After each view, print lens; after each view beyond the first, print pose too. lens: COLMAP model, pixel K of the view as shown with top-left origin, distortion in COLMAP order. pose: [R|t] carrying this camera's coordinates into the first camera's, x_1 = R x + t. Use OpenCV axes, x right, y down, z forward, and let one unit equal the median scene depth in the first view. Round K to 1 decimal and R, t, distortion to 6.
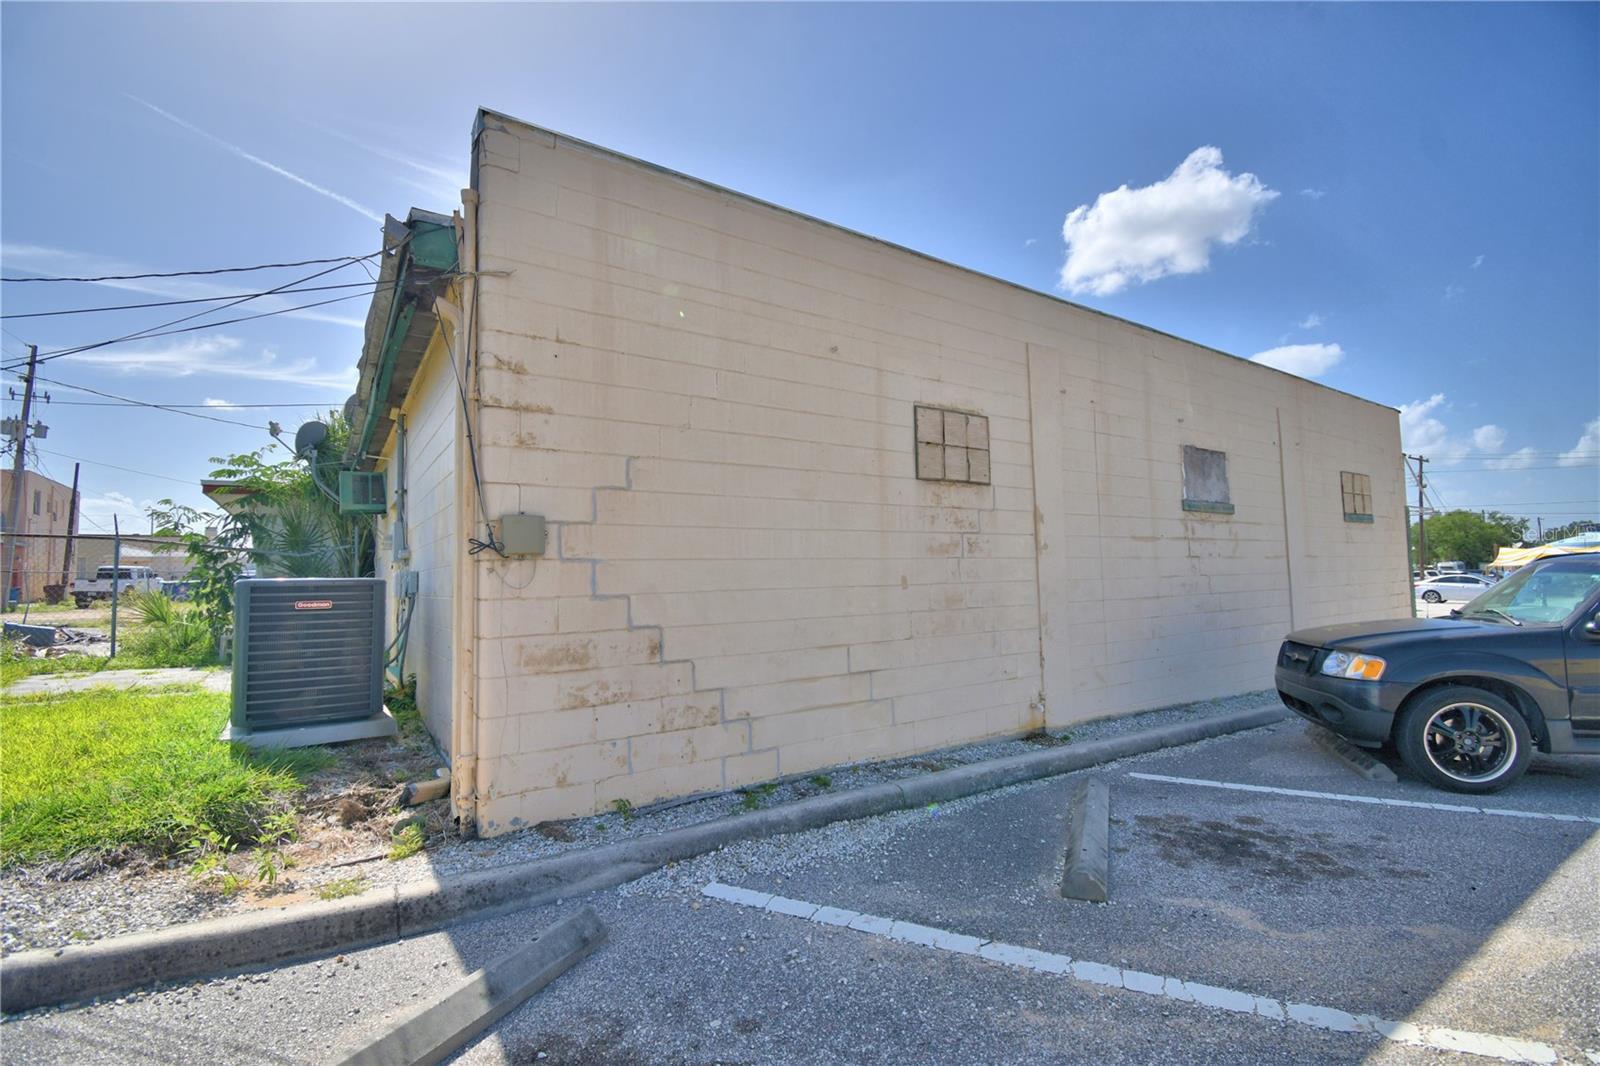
lens RADIAL K [[701.4, 0, 798.1], [0, 701.4, 533.1], [0, 0, 1]] dist [0.021375, -0.027041]
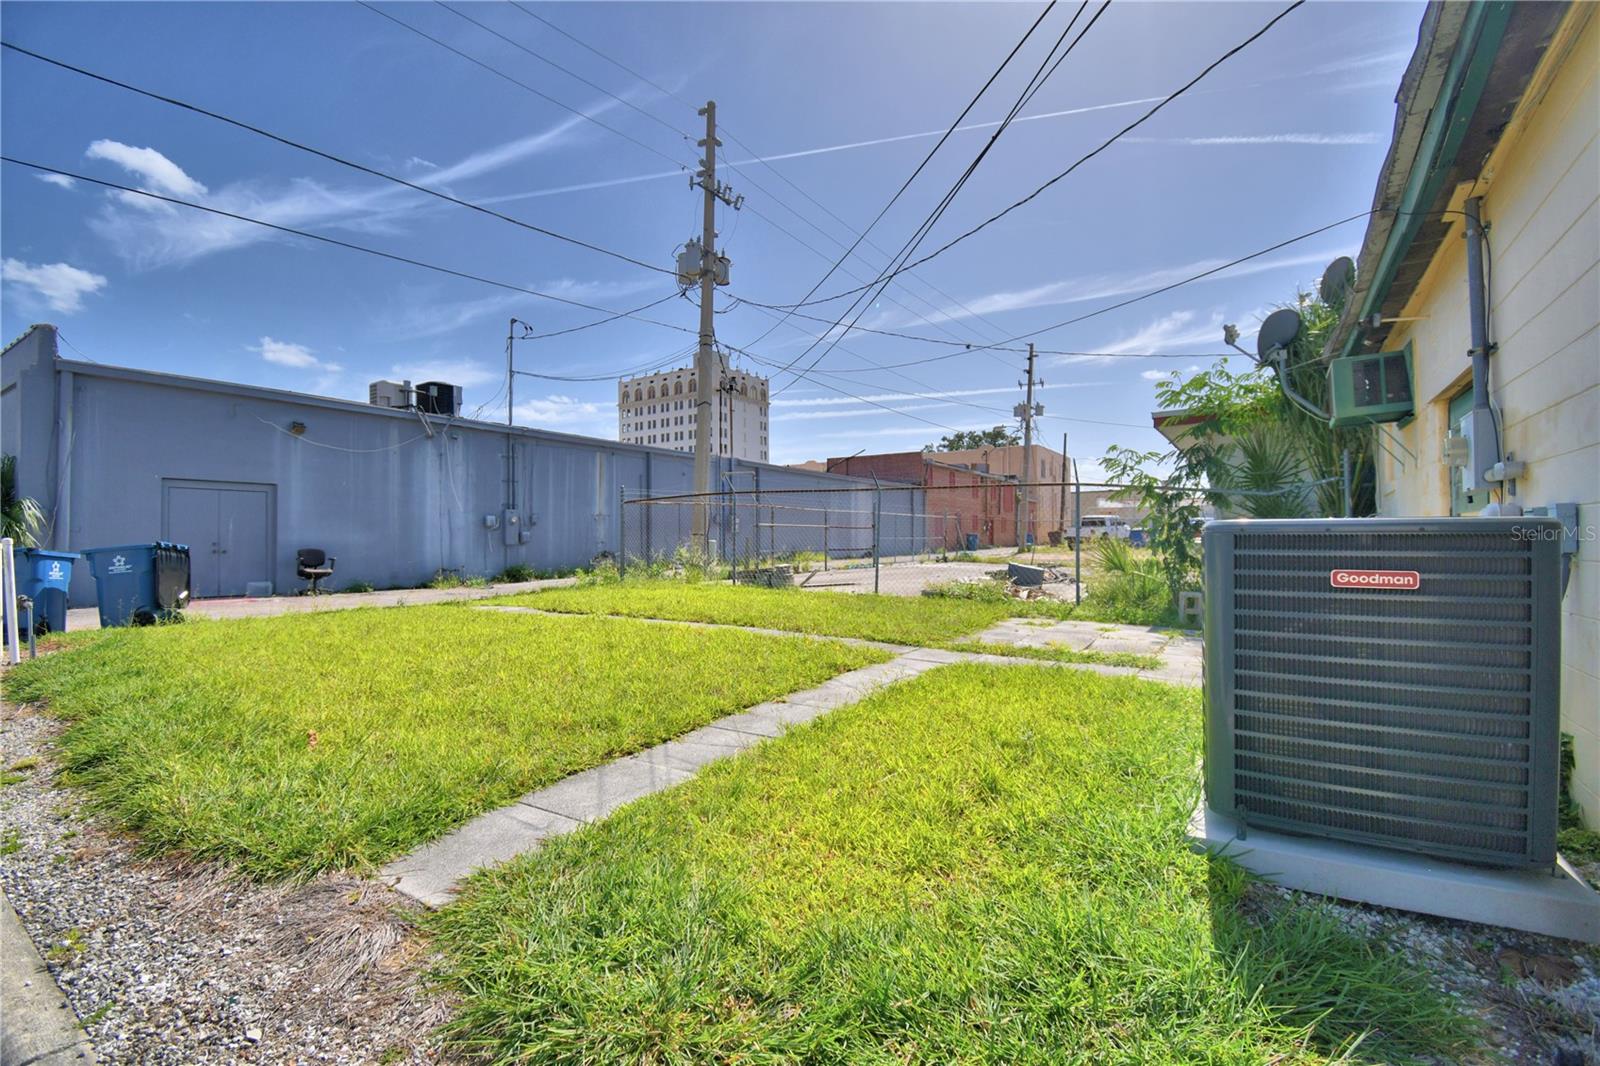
lens RADIAL K [[738.8, 0, 803.0], [0, 738.8, 527.1], [0, 0, 1]] dist [0.096996, -0.061486]
pose [[0.411205, 0.001342, -0.911542, -0.164335], [0.058712, 0.997884, 0.027954, 0.015239], [0.909650, -0.065013, 0.410256, 0.201255]]
